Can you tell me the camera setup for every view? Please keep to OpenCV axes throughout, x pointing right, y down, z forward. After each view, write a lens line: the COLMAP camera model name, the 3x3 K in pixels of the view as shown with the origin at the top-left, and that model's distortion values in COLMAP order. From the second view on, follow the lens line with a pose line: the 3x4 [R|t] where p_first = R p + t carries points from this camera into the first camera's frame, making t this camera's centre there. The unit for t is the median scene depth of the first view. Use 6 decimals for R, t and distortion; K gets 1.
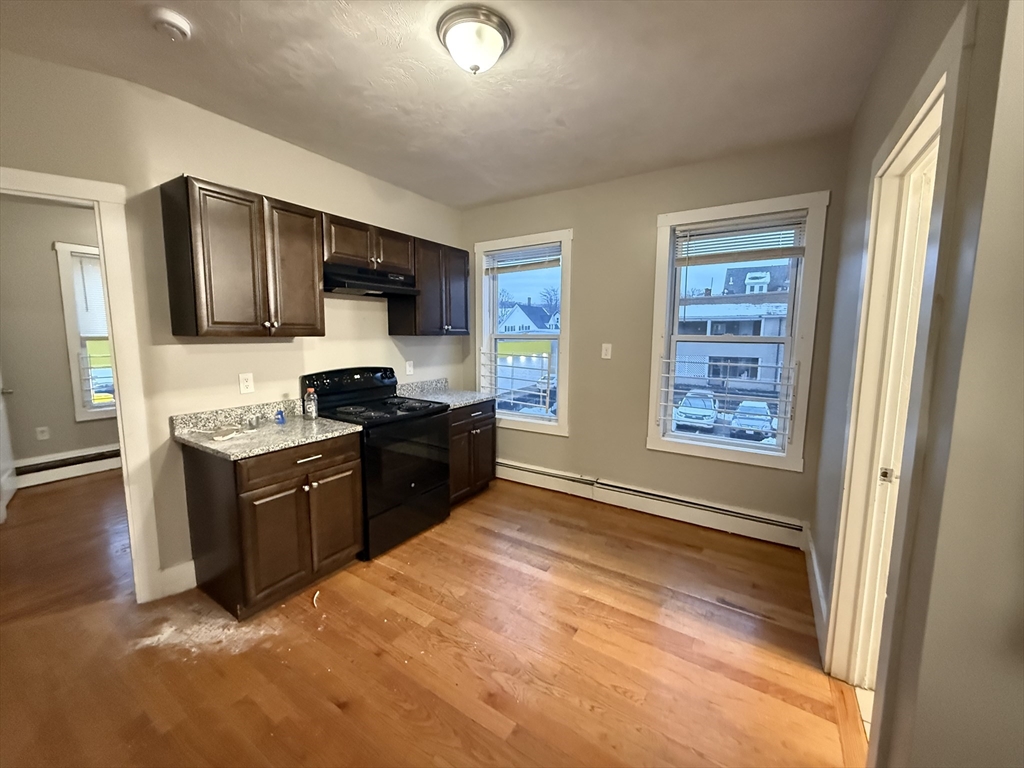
lens RADIAL K [[410.3, 0, 514.4], [0, 410.3, 383.0], [0, 0, 1]] dist [-0.000334, 0.000195]
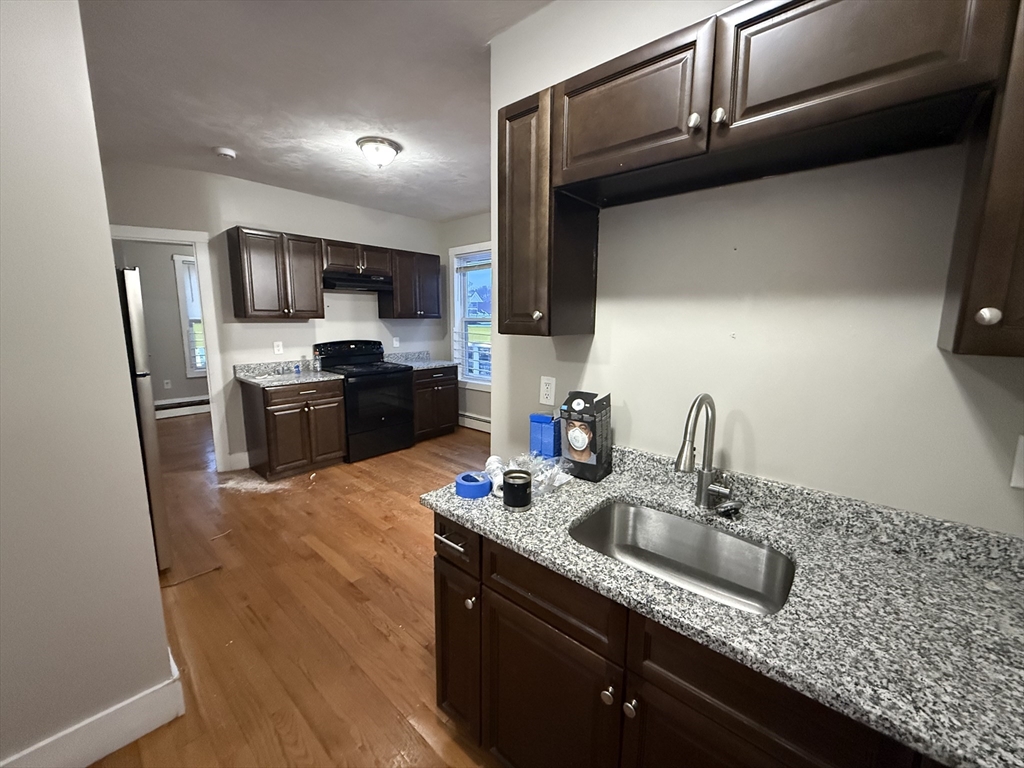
lens RADIAL K [[410.3, 0, 514.3], [0, 410.3, 383.6], [0, 0, 1]] dist [-0.000334, 0.000195]
pose [[0.988824, 0.024648, -0.147037, 0.473135], [-0.019236, 0.999088, 0.038114, 0.058497], [0.147842, -0.034860, 0.988396, -0.430918]]
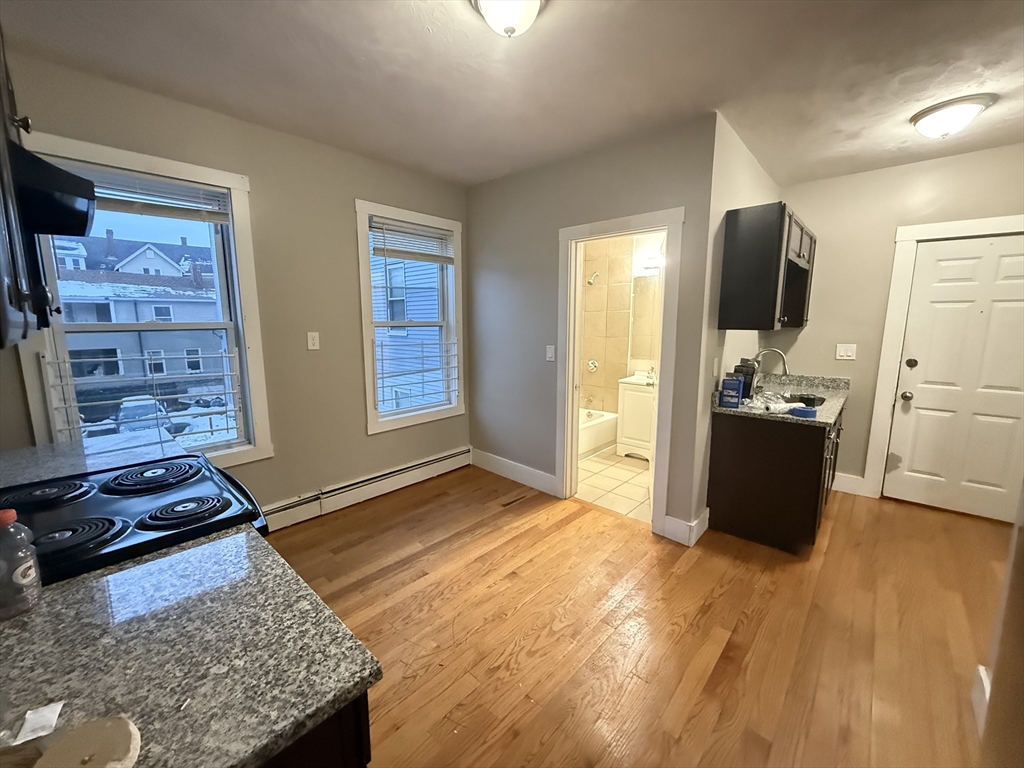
lens RADIAL K [[410.3, 0, 511.3], [0, 410.3, 380.0], [0, 0, 1]] dist [-0.000334, 0.000195]
pose [[0.173041, -0.150023, 0.973422, -0.698053], [0.123114, 0.983874, 0.129749, -0.071858], [-0.977190, 0.097390, 0.188720, 0.560610]]
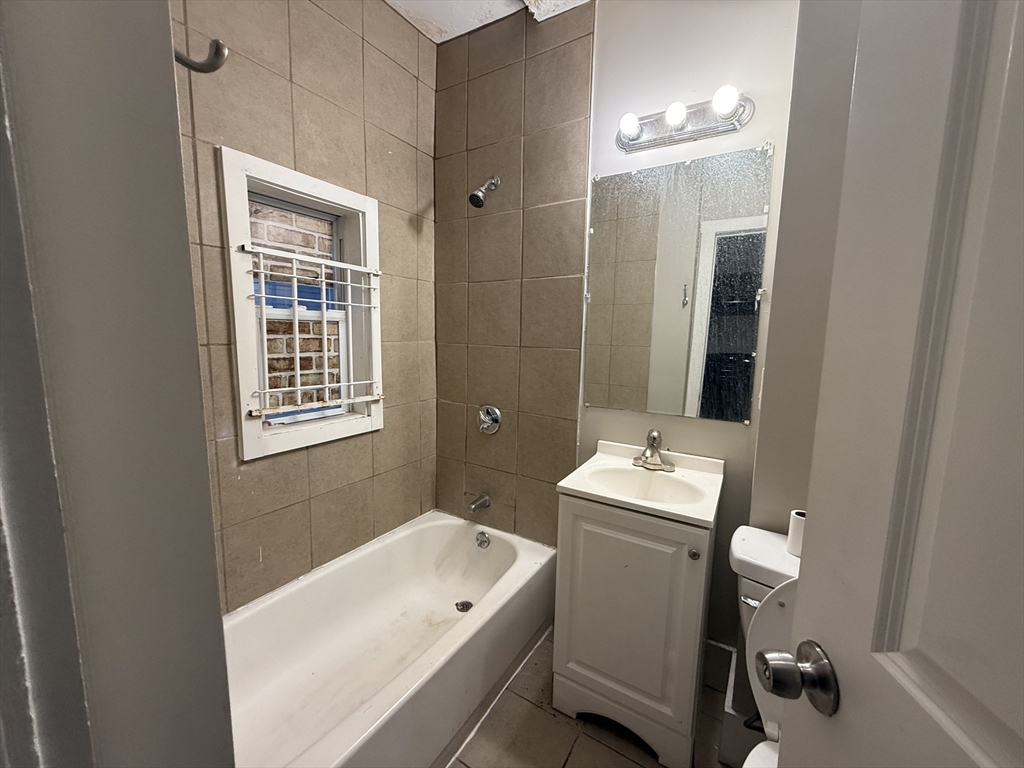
lens RADIAL K [[410.3, 0, 512.3], [0, 410.3, 380.3], [0, 0, 1]] dist [-0.000334, 0.000195]
pose [[-0.014958, -0.136348, 0.990548, -0.583220], [0.108139, 0.984628, 0.137166, -0.065980], [-0.994023, 0.109168, 0.000016, 0.554203]]
